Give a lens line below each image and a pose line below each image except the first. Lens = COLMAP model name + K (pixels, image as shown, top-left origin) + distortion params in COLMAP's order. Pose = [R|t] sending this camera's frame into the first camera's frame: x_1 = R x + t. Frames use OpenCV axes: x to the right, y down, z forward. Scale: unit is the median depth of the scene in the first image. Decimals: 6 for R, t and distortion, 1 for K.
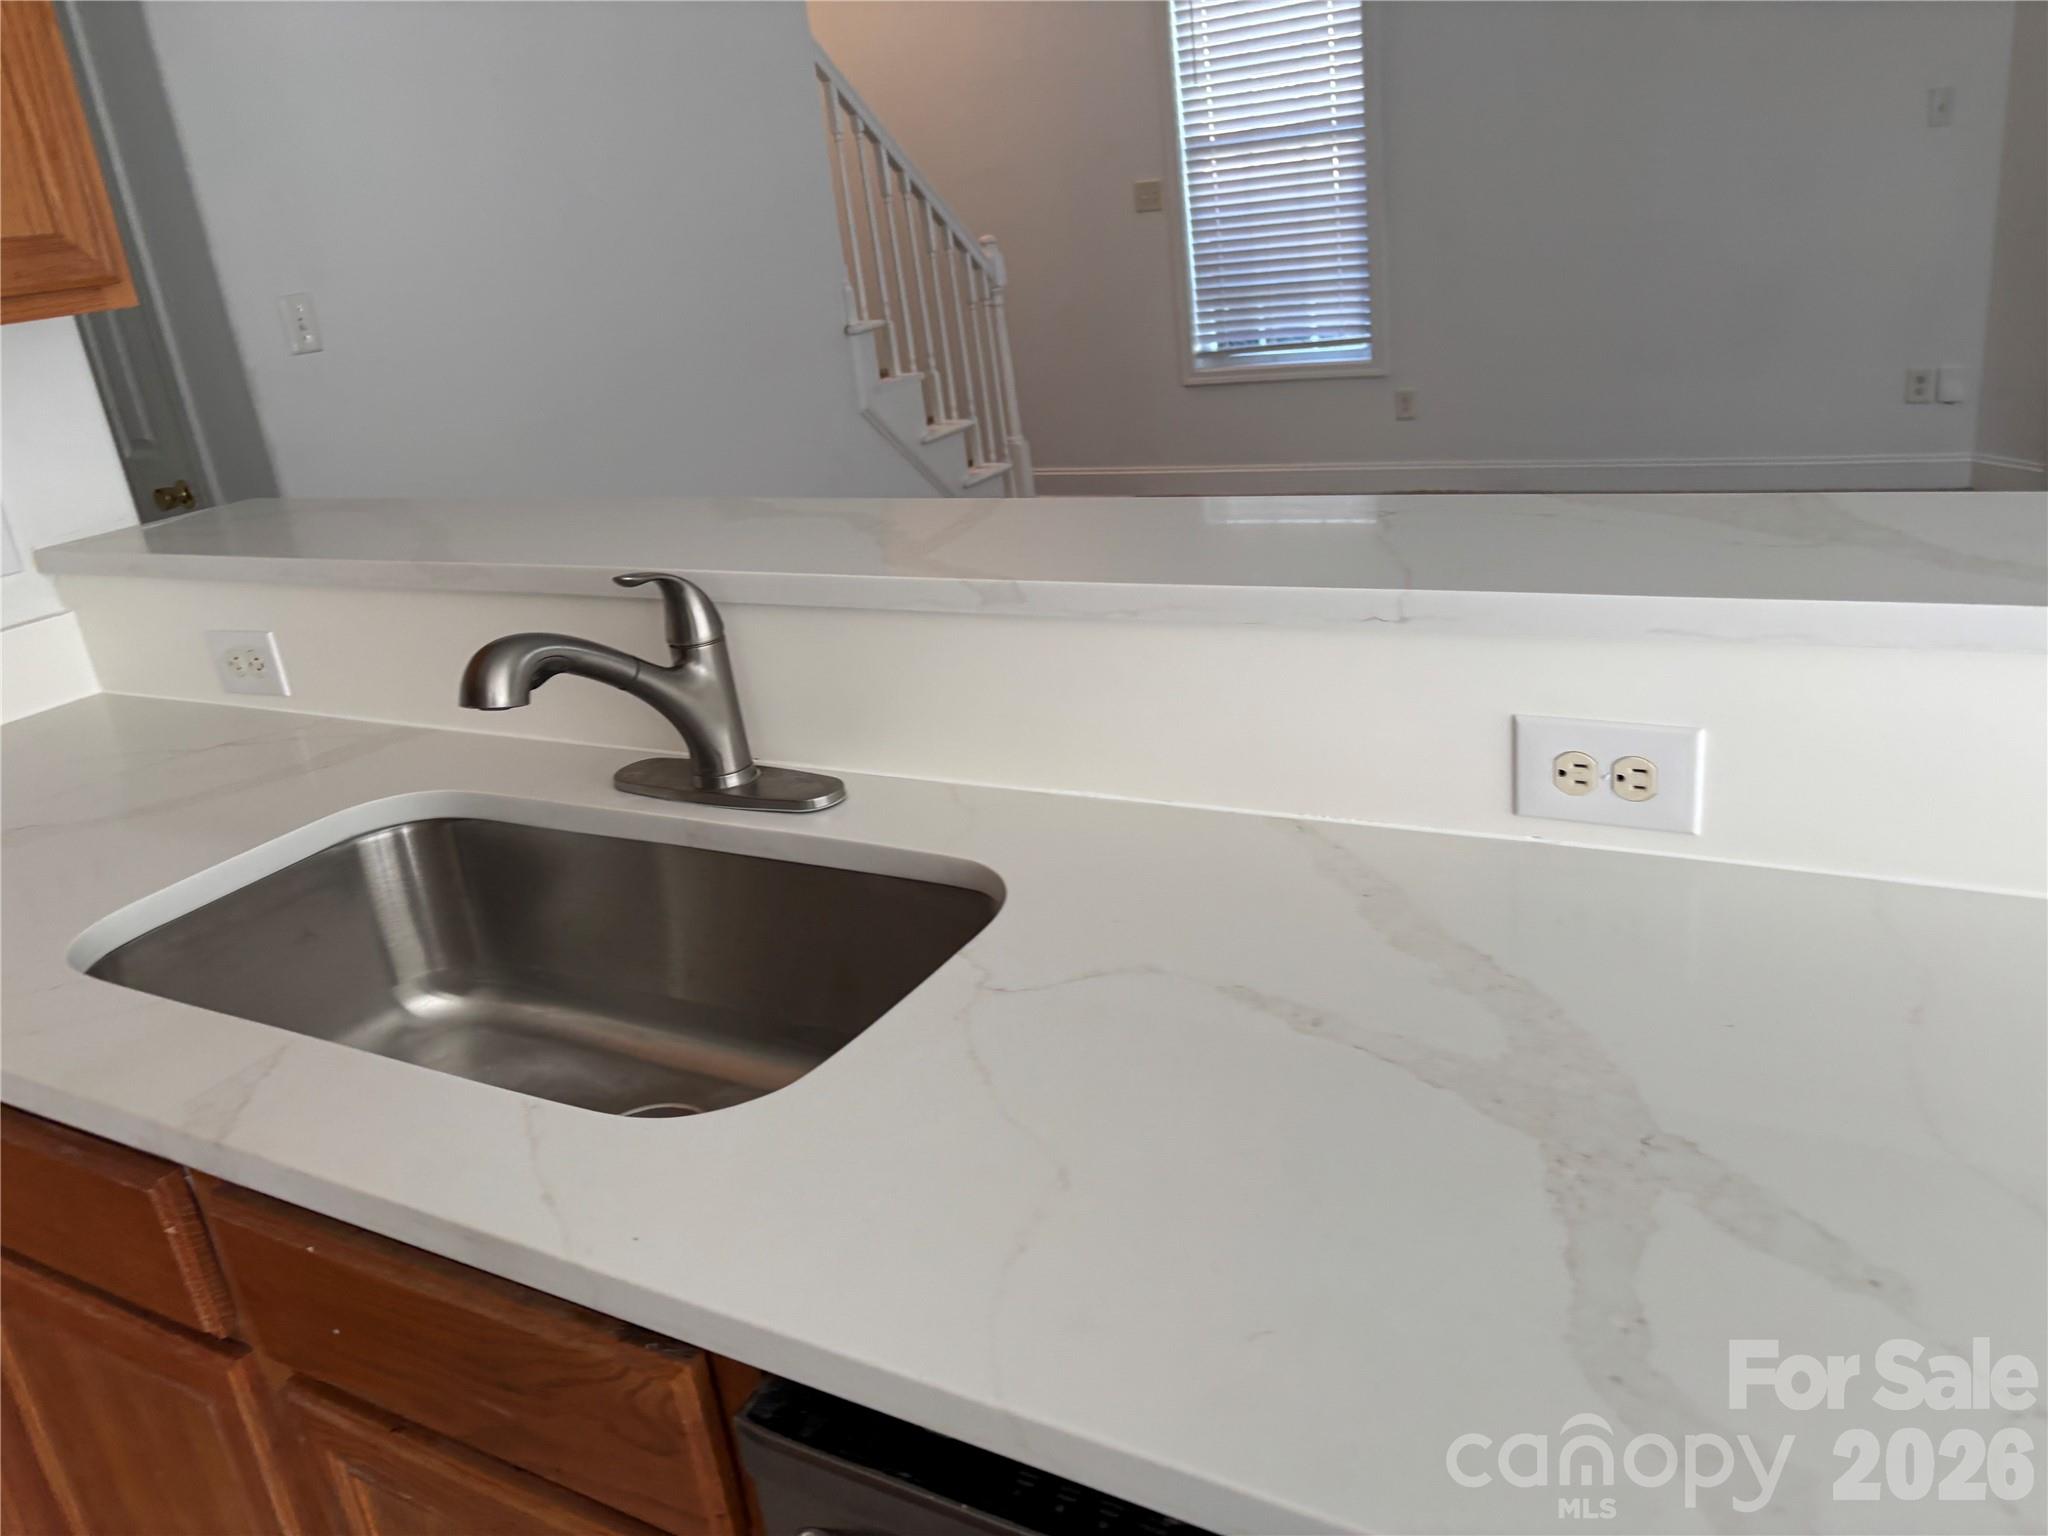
lens RADIAL K [[1548.3, 0, 1016.9], [0, 1548.3, 754.8], [0, 0, 1]] dist [0.037992, -0.014291]
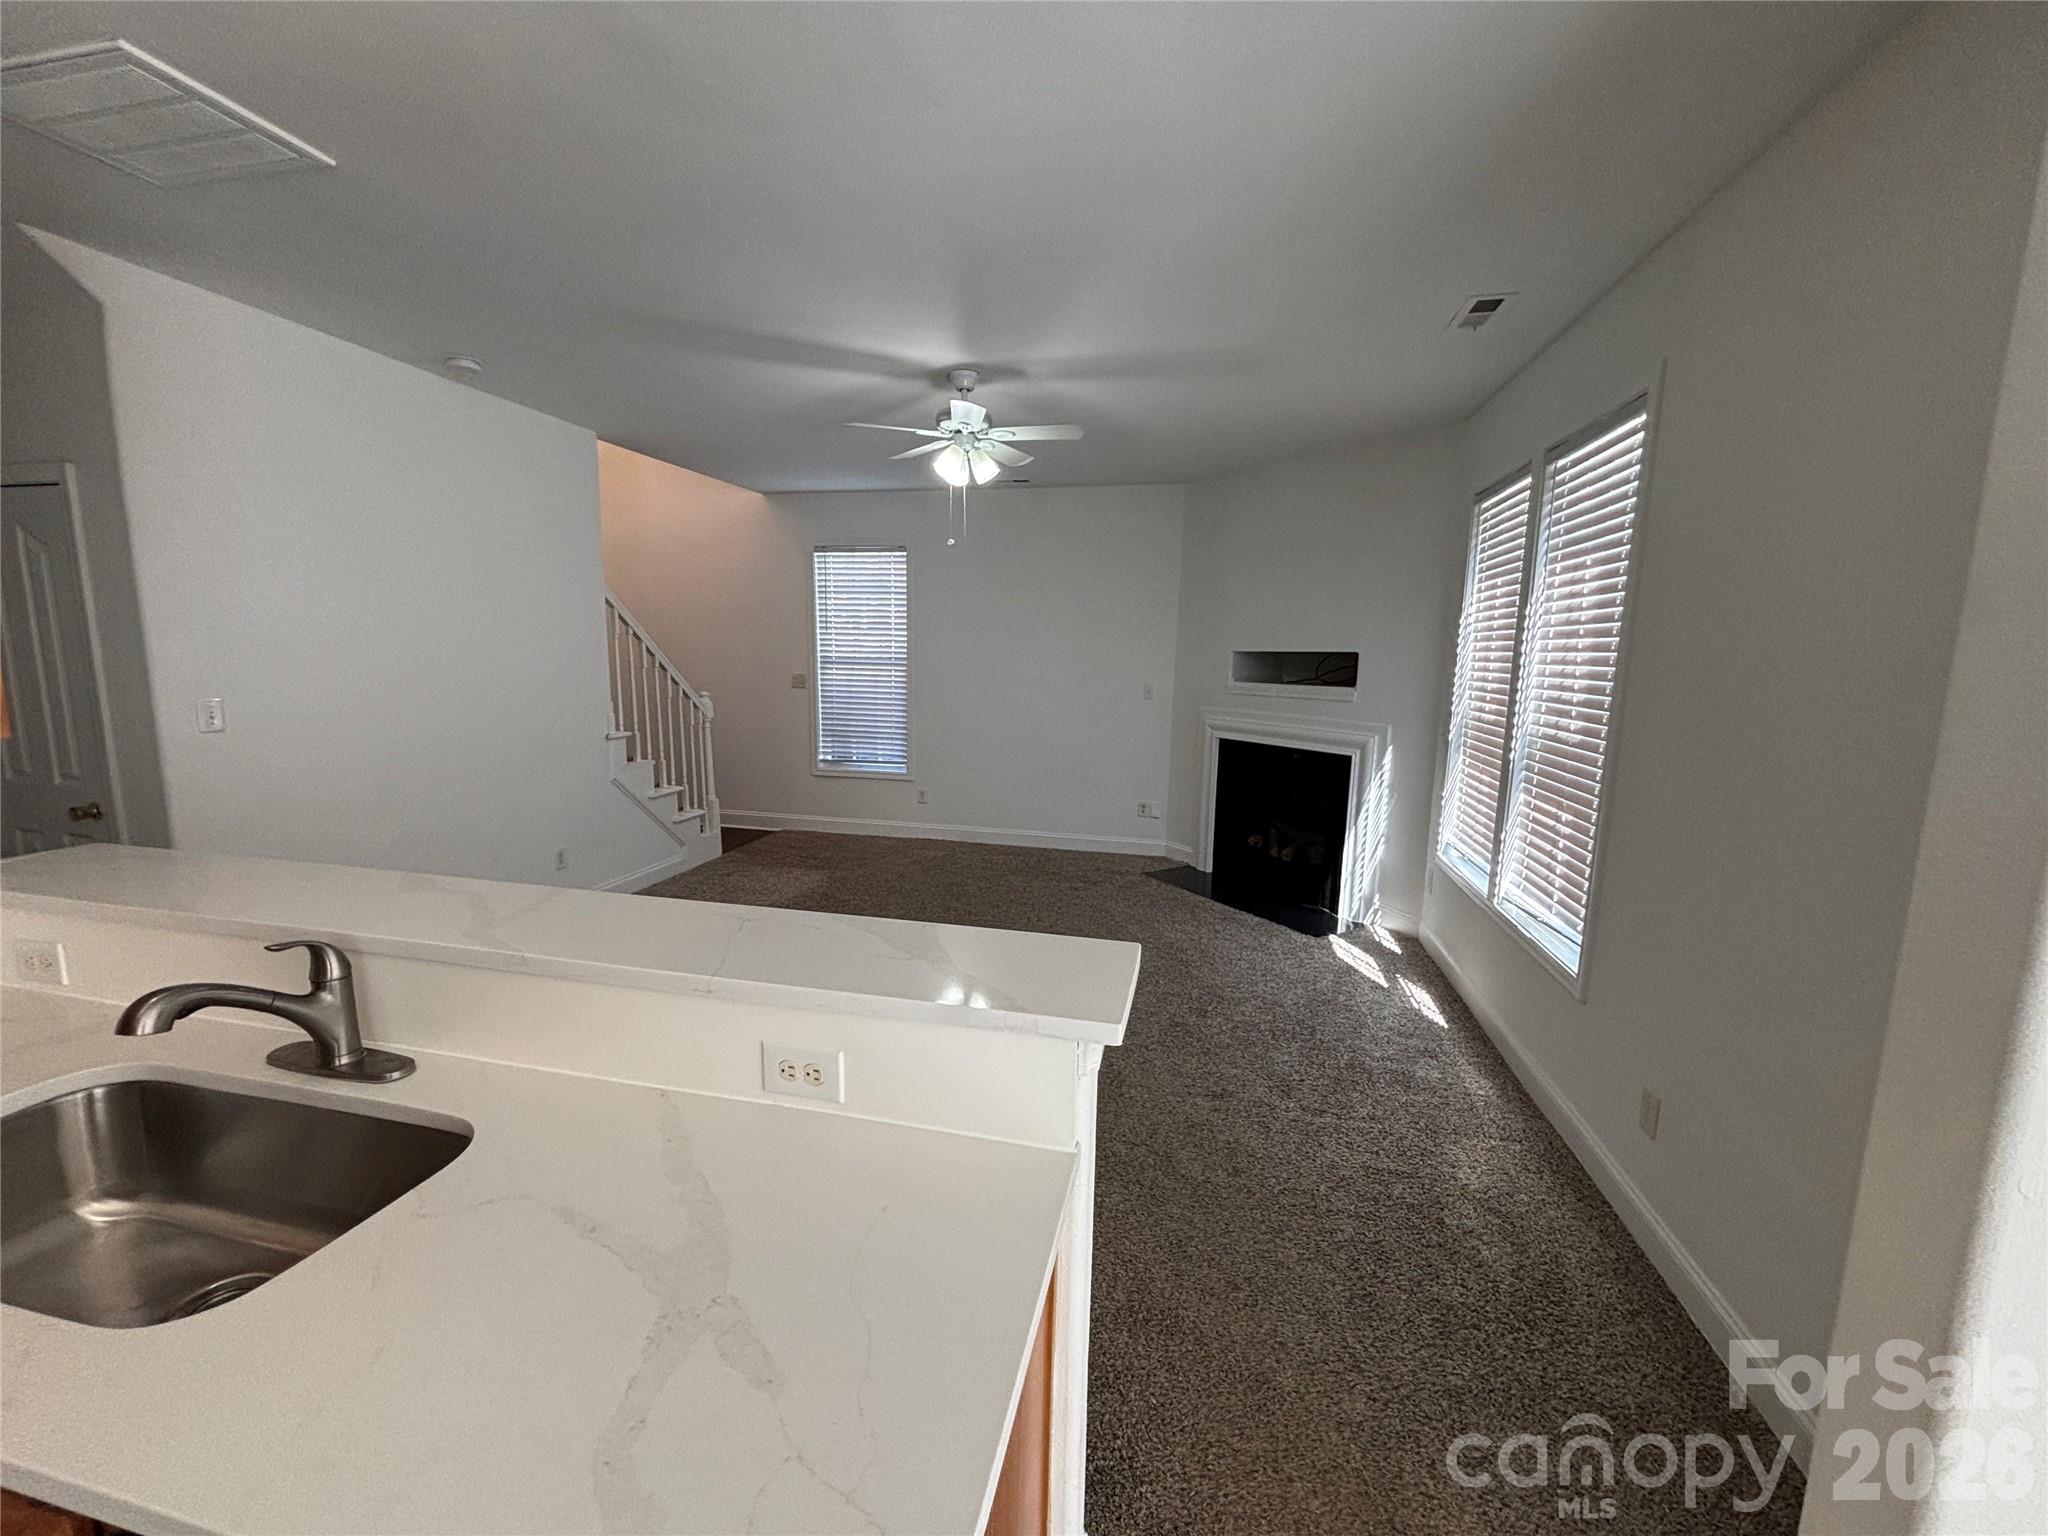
lens RADIAL K [[828.5, 0, 1025.6], [0, 828.5, 772.1], [0, 0, 1]] dist [0.000081, -0.000030]
pose [[0.948782, 0.088693, 0.303225, 0.061591], [-0.020863, 0.975279, -0.219988, -0.029511], [-0.315241, 0.202395, 0.927178, -0.040152]]
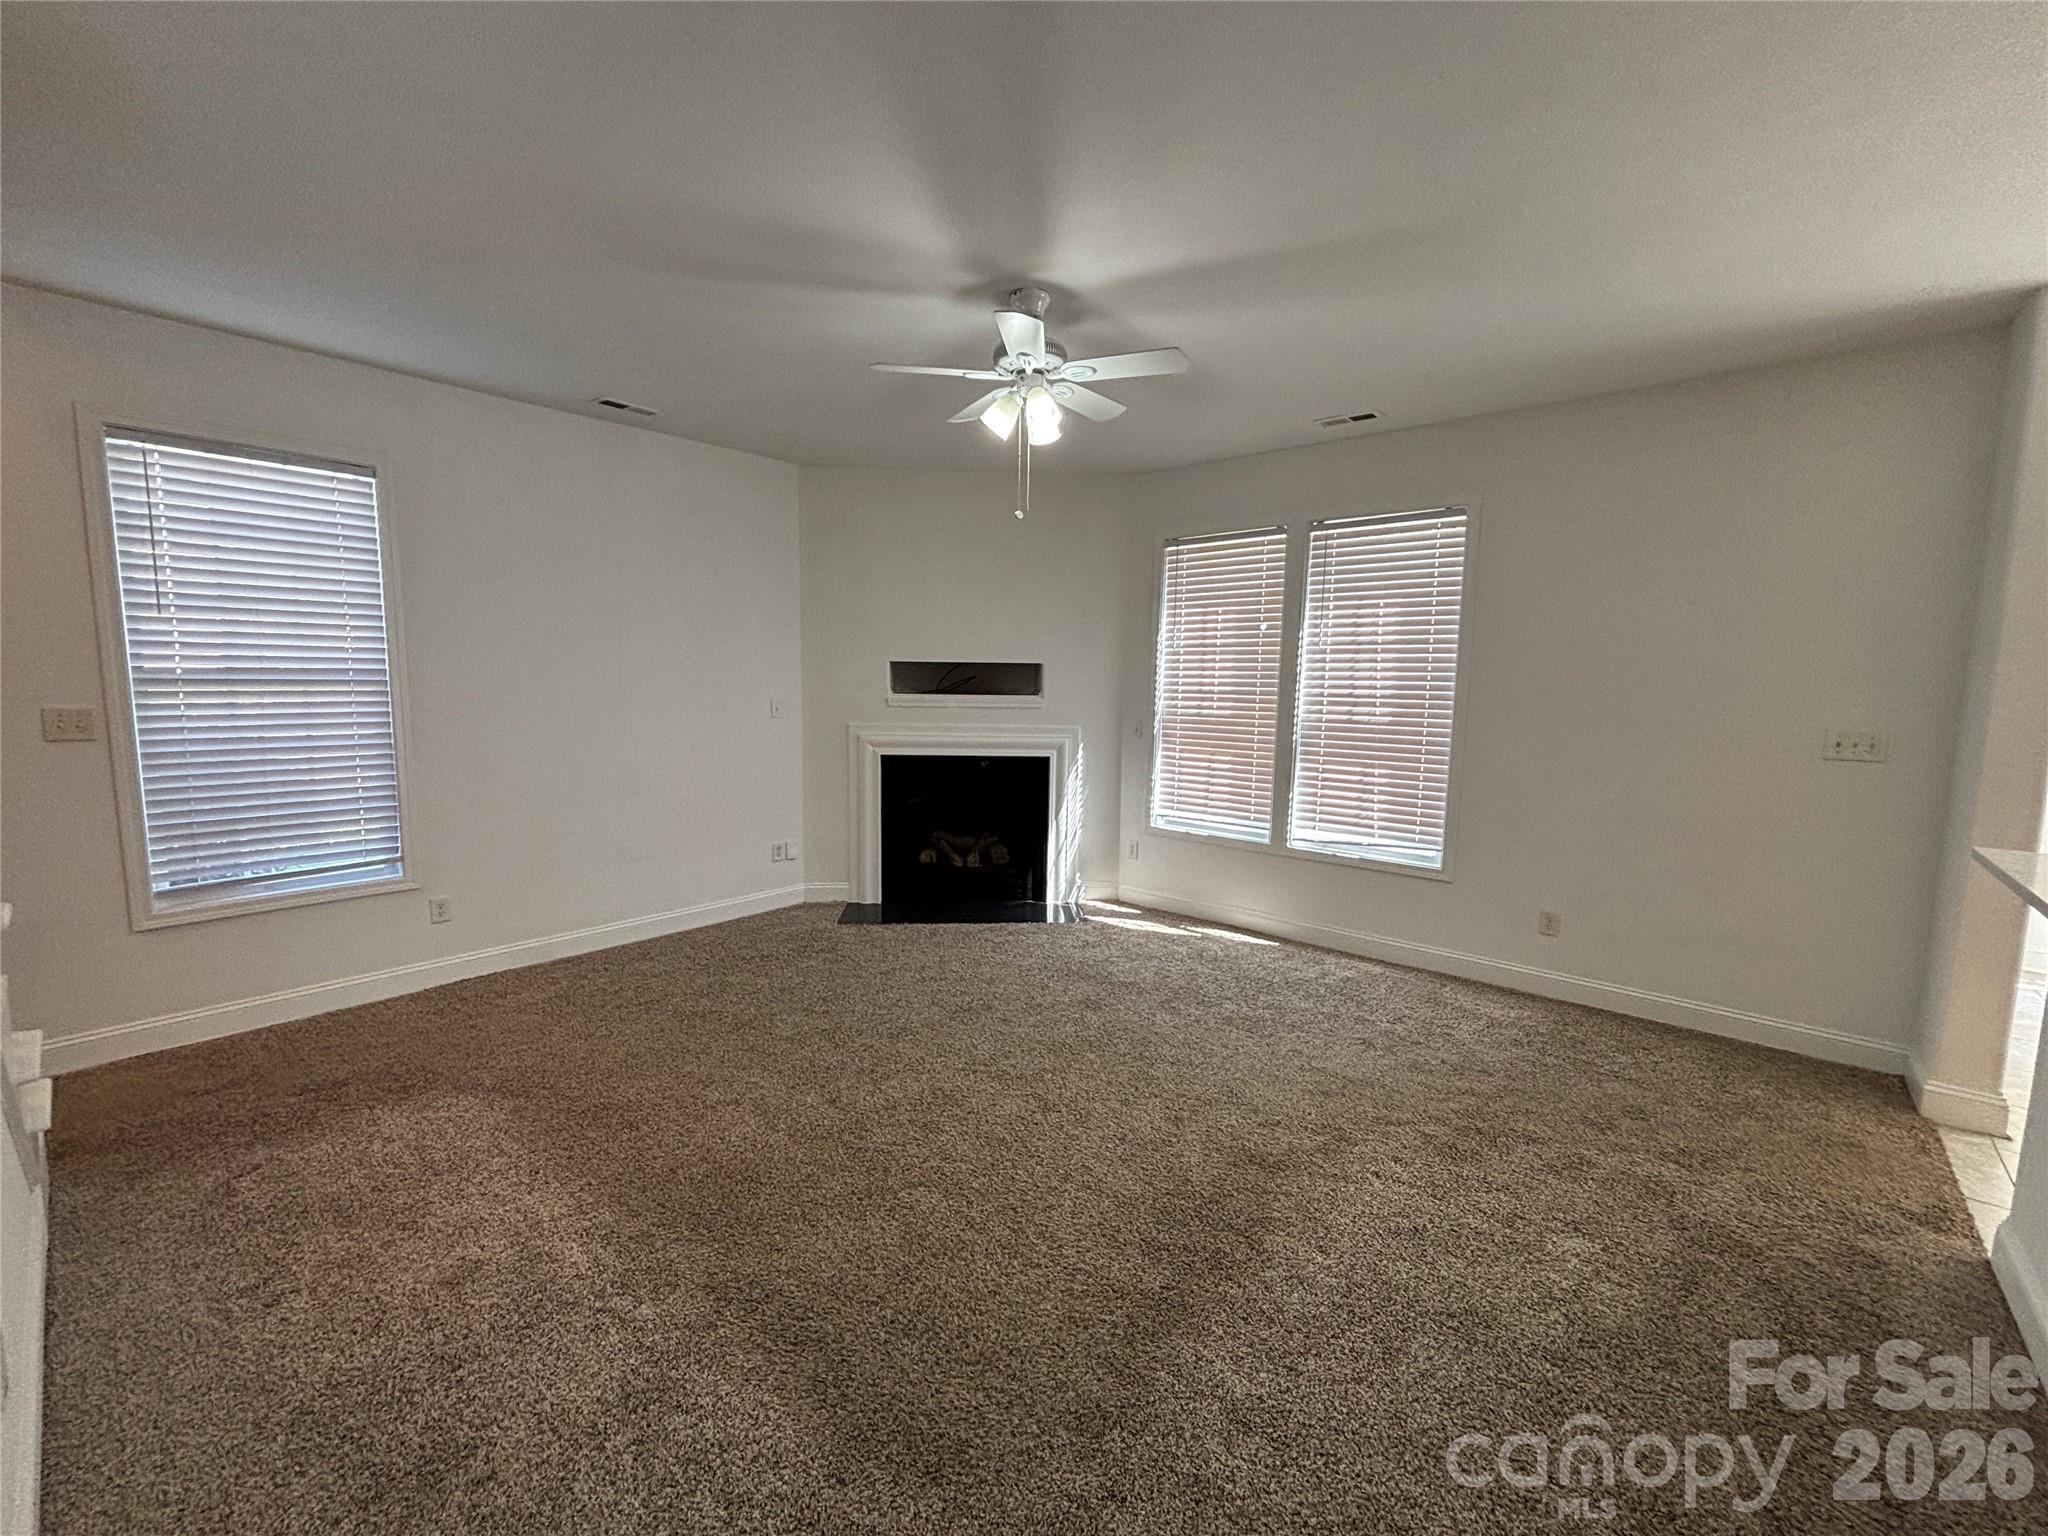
lens RADIAL K [[828.5, 0, 1019.5], [0, 828.5, 773.1], [0, 0, 1]] dist [0.000081, -0.000030]
pose [[0.196805, 0.000651, 0.980443, -0.320327], [0.302276, 0.951247, -0.061308, -0.187597], [-0.932683, 0.308430, 0.187013, 0.551569]]
